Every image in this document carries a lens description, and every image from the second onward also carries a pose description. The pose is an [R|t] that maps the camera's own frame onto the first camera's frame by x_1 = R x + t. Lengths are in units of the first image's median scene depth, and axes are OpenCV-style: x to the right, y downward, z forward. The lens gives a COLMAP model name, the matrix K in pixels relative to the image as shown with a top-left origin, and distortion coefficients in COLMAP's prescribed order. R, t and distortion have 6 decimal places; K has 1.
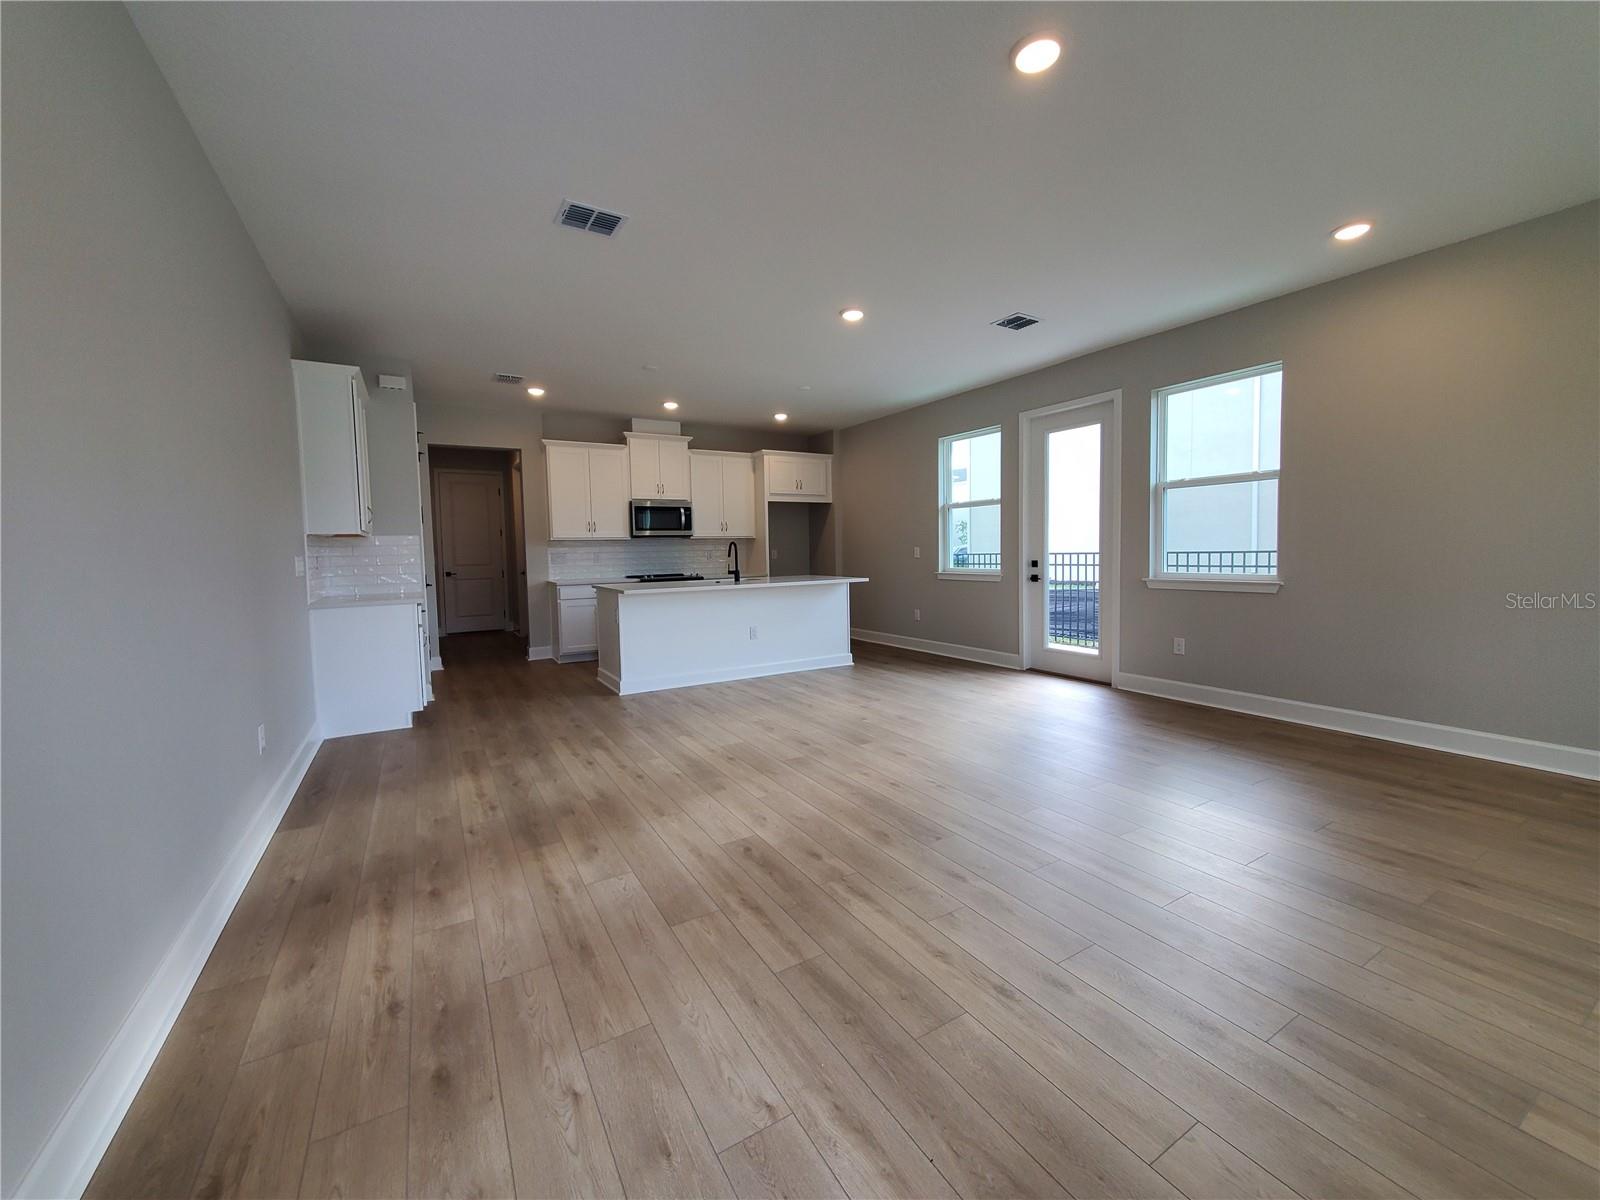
lens RADIAL K [[630.8, 0, 797.4], [0, 630.8, 591.7], [0, 0, 1]] dist [0.004484, -0.000999]
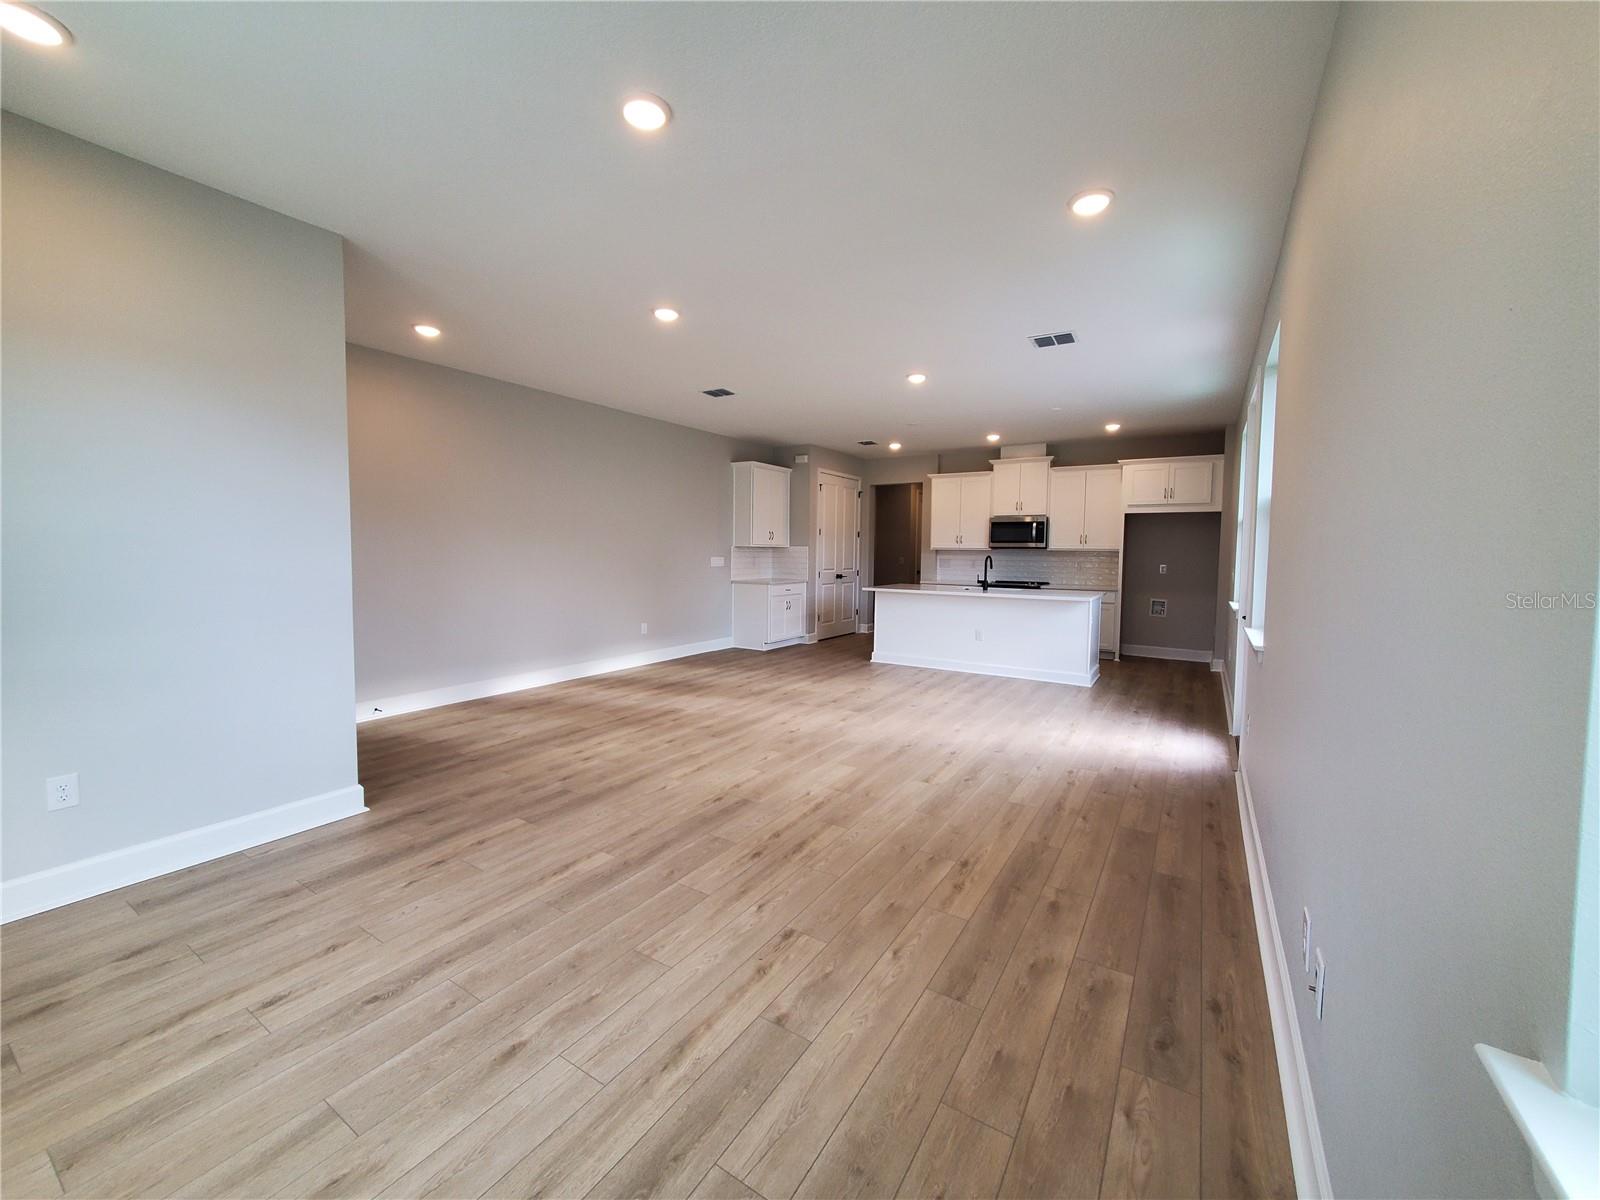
lens RADIAL K [[630.8, 0, 799.8], [0, 630.8, 589.9], [0, 0, 1]] dist [0.004484, -0.000999]
pose [[0.457812, 0.081665, -0.885291, 1.213213], [-0.081229, 0.995450, 0.049820, -0.073344], [0.885331, 0.049103, 0.462362, 0.264251]]
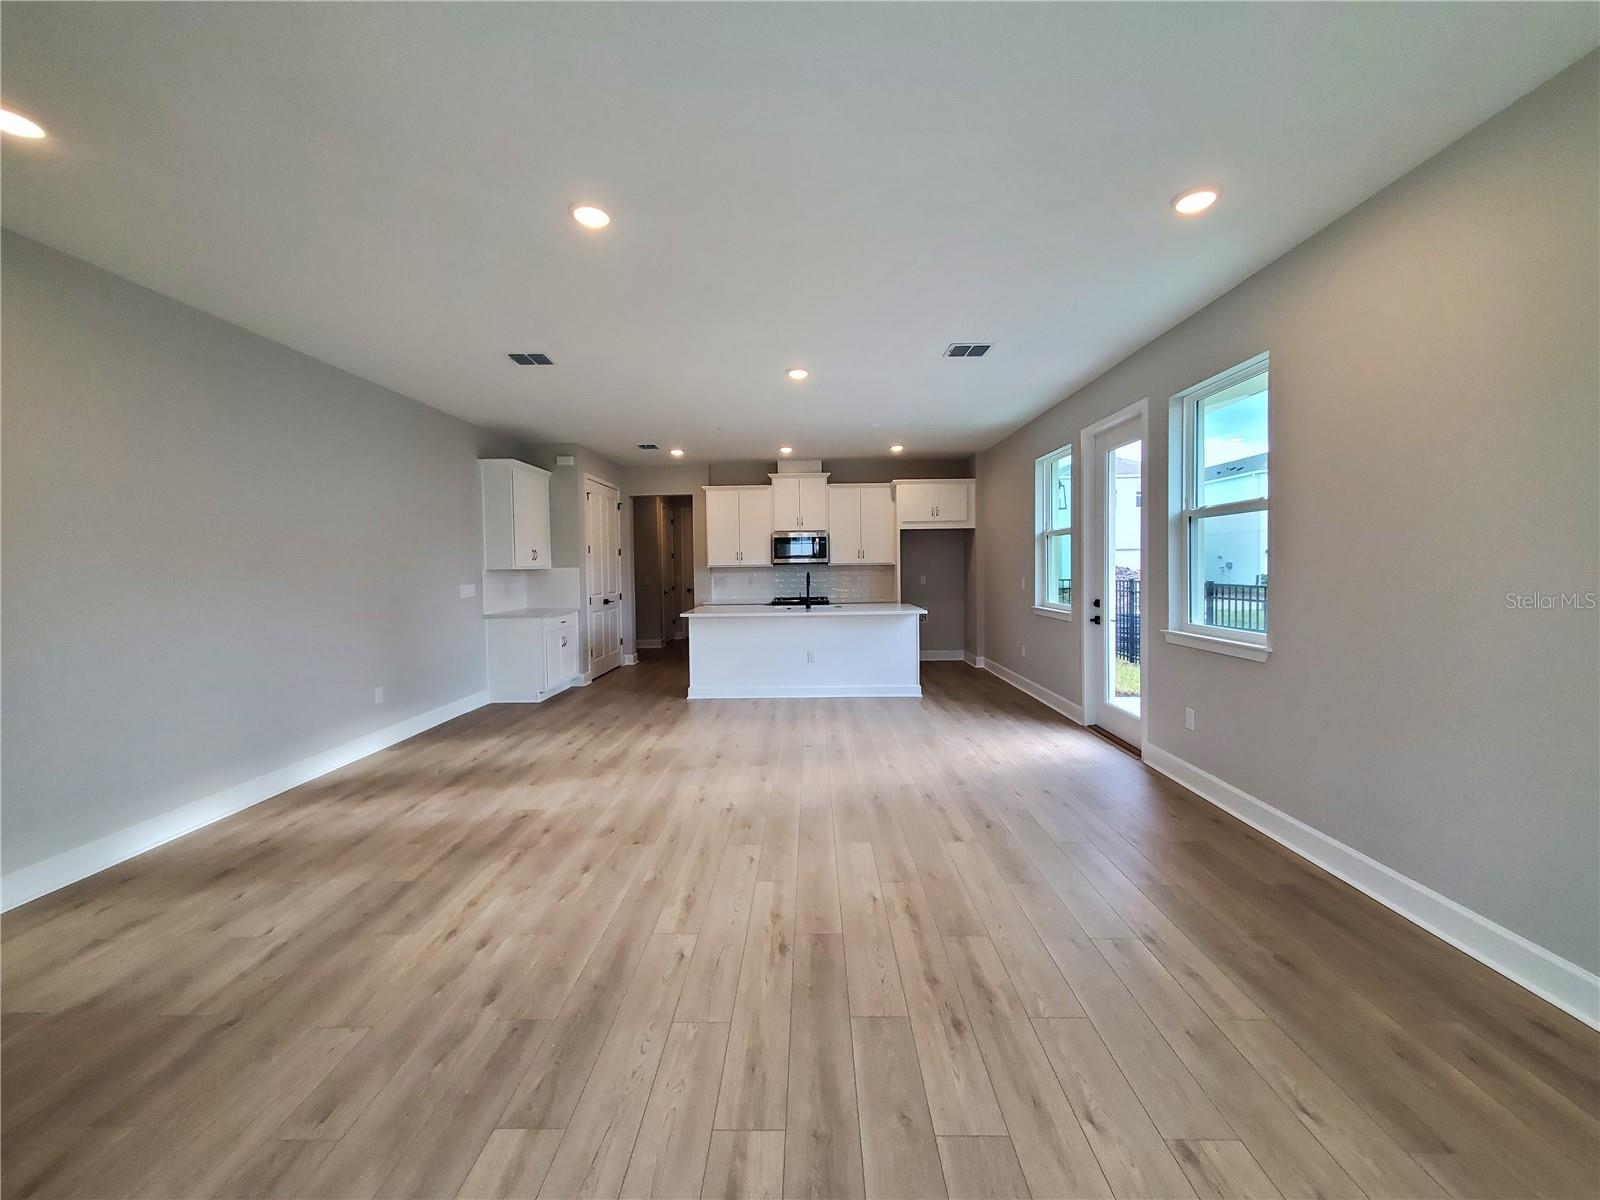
lens RADIAL K [[630.8, 0, 799.5], [0, 630.8, 592.2], [0, 0, 1]] dist [0.004484, -0.000999]
pose [[0.852664, 0.029643, -0.521617, 0.731157], [-0.038396, 0.999245, -0.005979, -0.059154], [0.521046, 0.025127, 0.853159, 0.085530]]
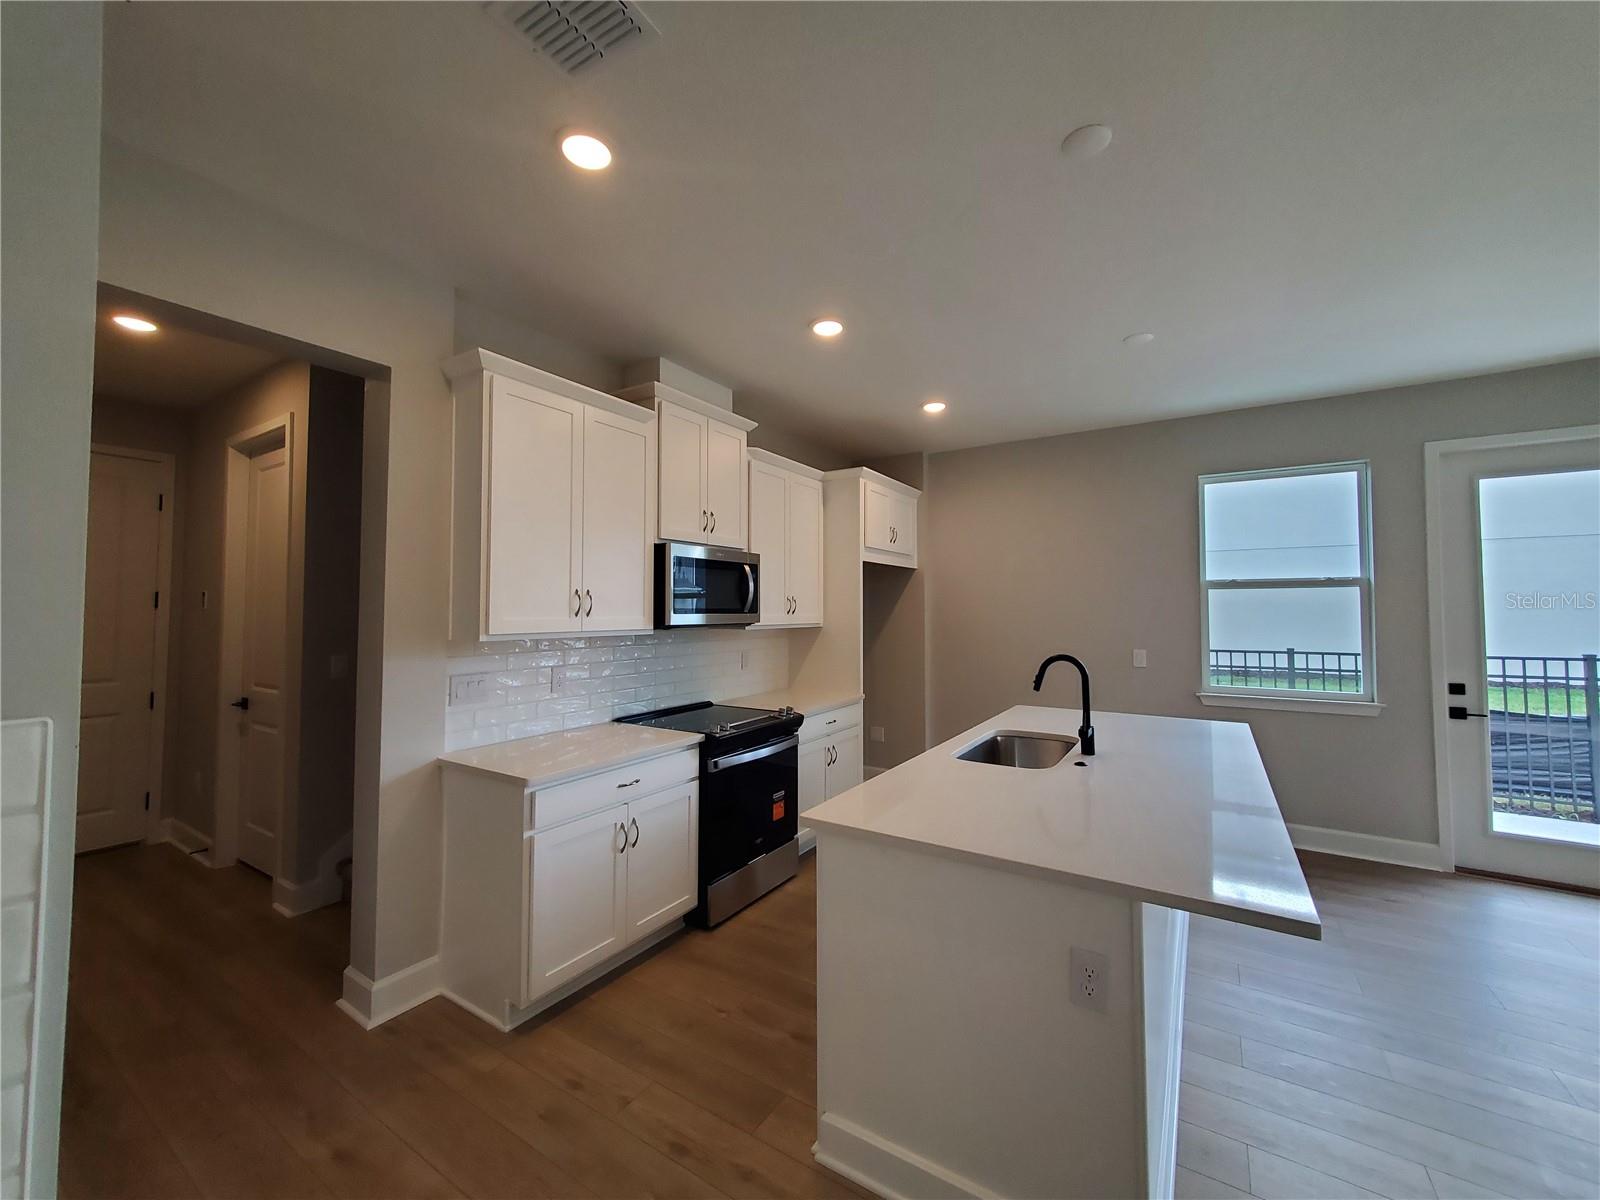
lens RADIAL K [[630.8, 0, 801.2], [0, 630.8, 592.9], [0, 0, 1]] dist [0.004484, -0.000999]
pose [[0.893006, 0.032374, 0.448878, -0.705937], [0.014175, 0.994891, -0.099952, -0.127800], [-0.449821, 0.095621, 0.887985, 1.123069]]
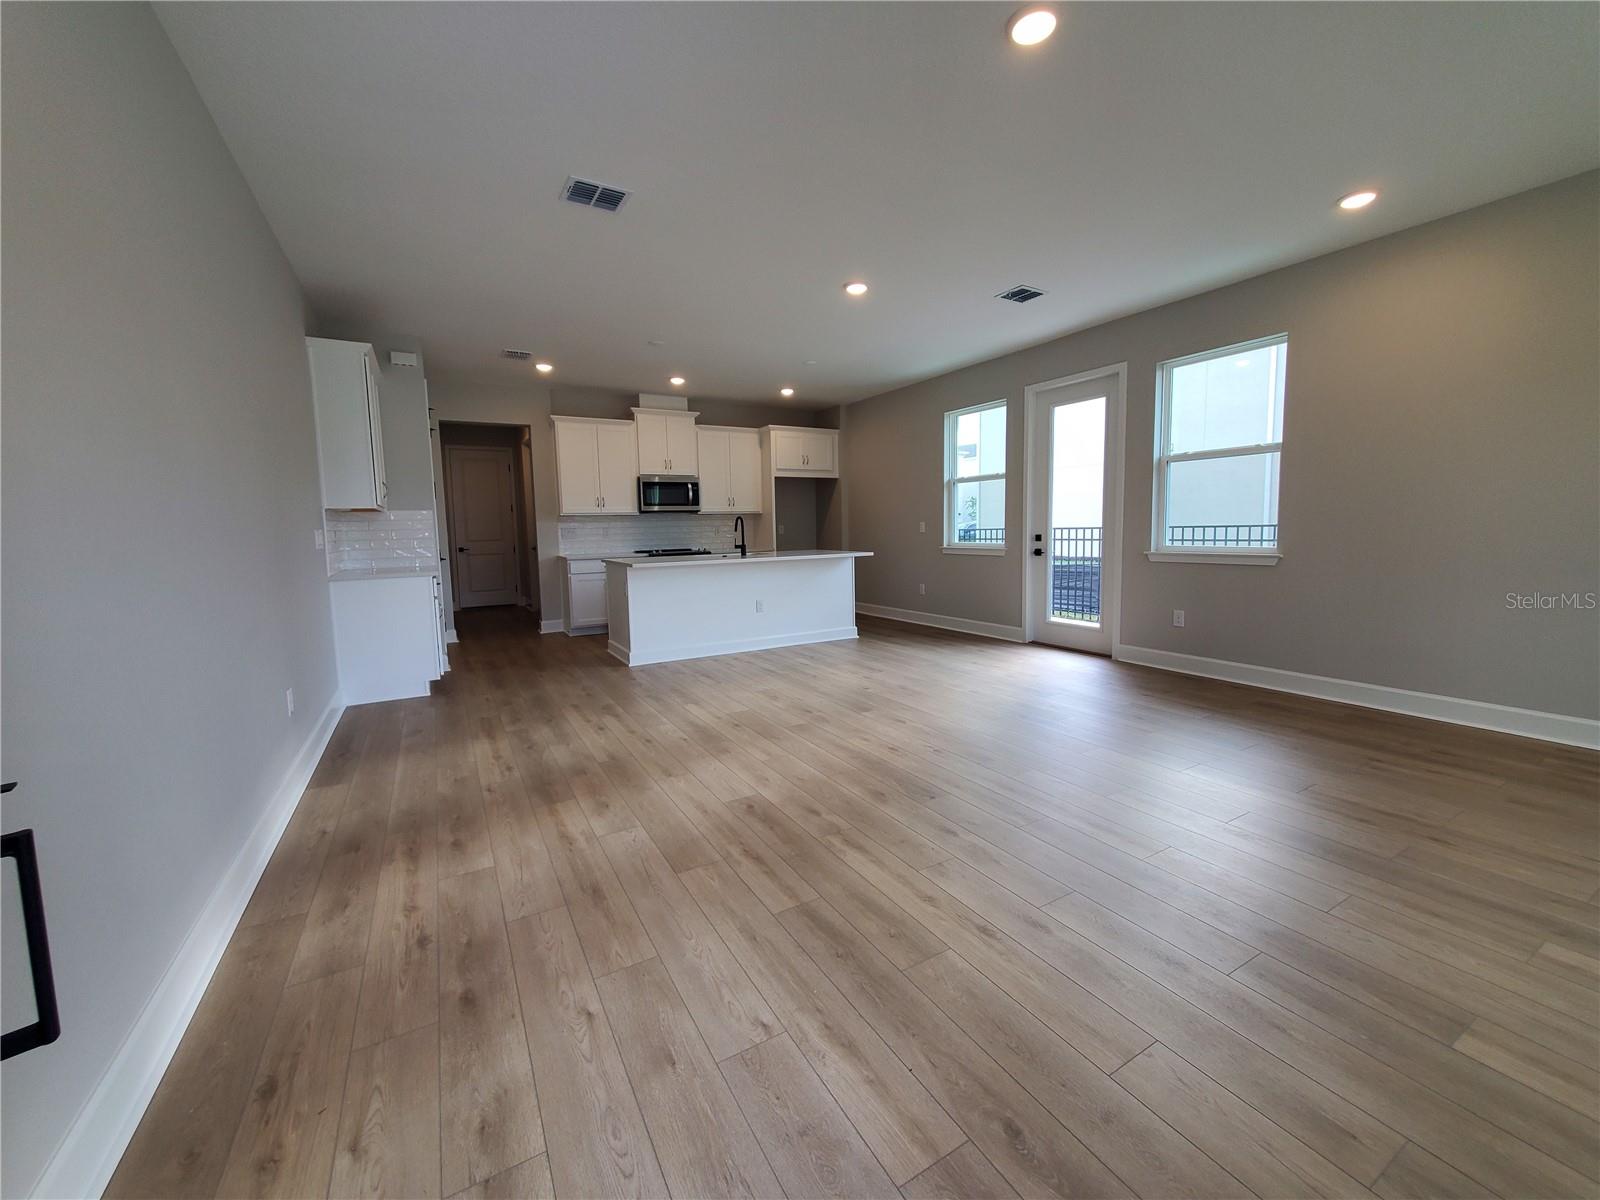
lens RADIAL K [[630.8, 0, 797.9], [0, 630.8, 590.6], [0, 0, 1]] dist [0.004484, -0.000999]
pose [[0.999899, 0.000093, -0.014236, 0.009805], [0.000398, 0.999406, 0.034461, 0.007865], [0.014231, -0.034463, 0.999305, -0.024249]]
